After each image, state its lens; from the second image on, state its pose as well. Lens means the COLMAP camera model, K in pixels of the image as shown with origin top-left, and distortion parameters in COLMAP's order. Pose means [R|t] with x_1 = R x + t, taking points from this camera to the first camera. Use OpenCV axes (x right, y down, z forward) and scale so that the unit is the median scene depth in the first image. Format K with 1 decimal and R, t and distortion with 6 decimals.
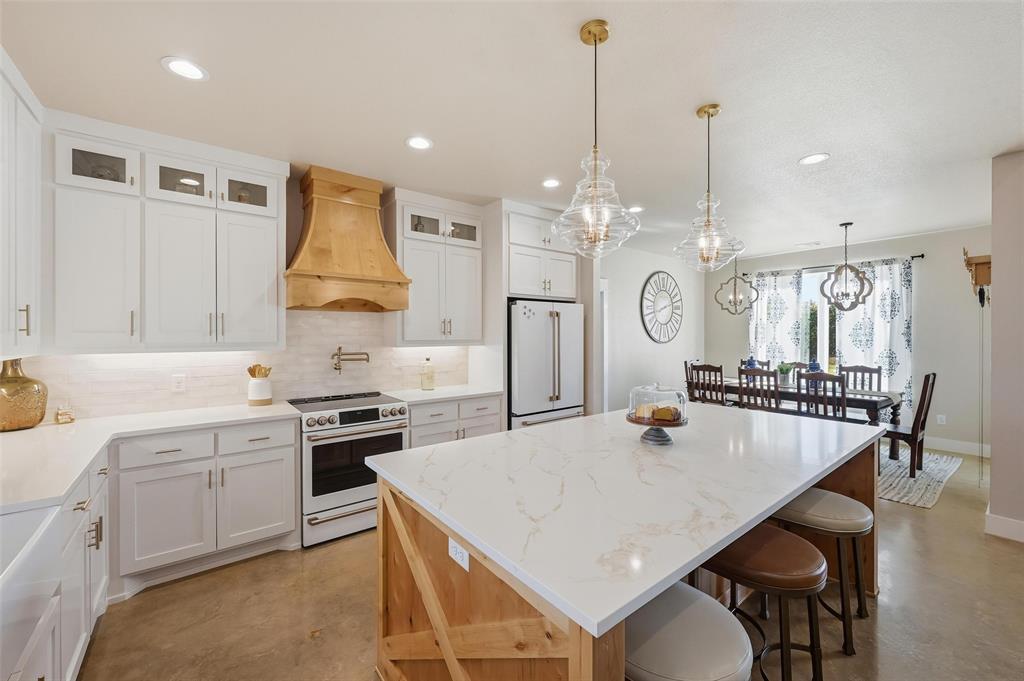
lens RADIAL K [[408.3, 0, 506.8], [0, 408.3, 336.9], [0, 0, 1]] dist [0.010052, -0.000017]
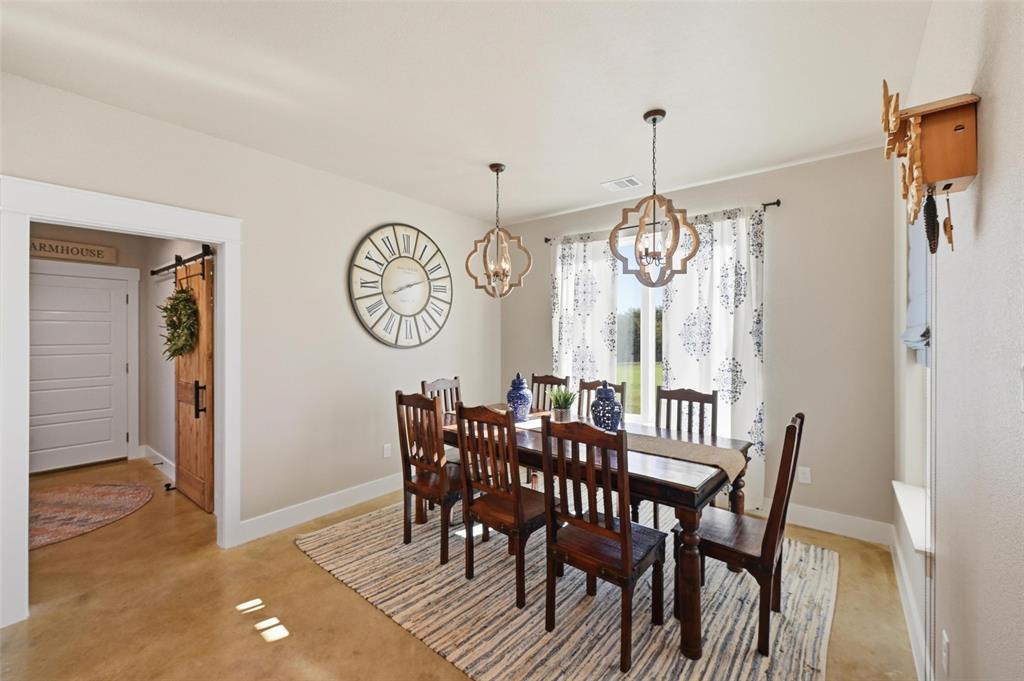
lens RADIAL K [[408.3, 0, 506.8], [0, 408.3, 336.9], [0, 0, 1]] dist [0.010052, -0.000017]
pose [[0.977566, -0.000817, 0.210628, 0.454840], [0.000276, 0.999997, 0.002596, -0.002466], [-0.210629, -0.002480, 0.977563, 0.458173]]
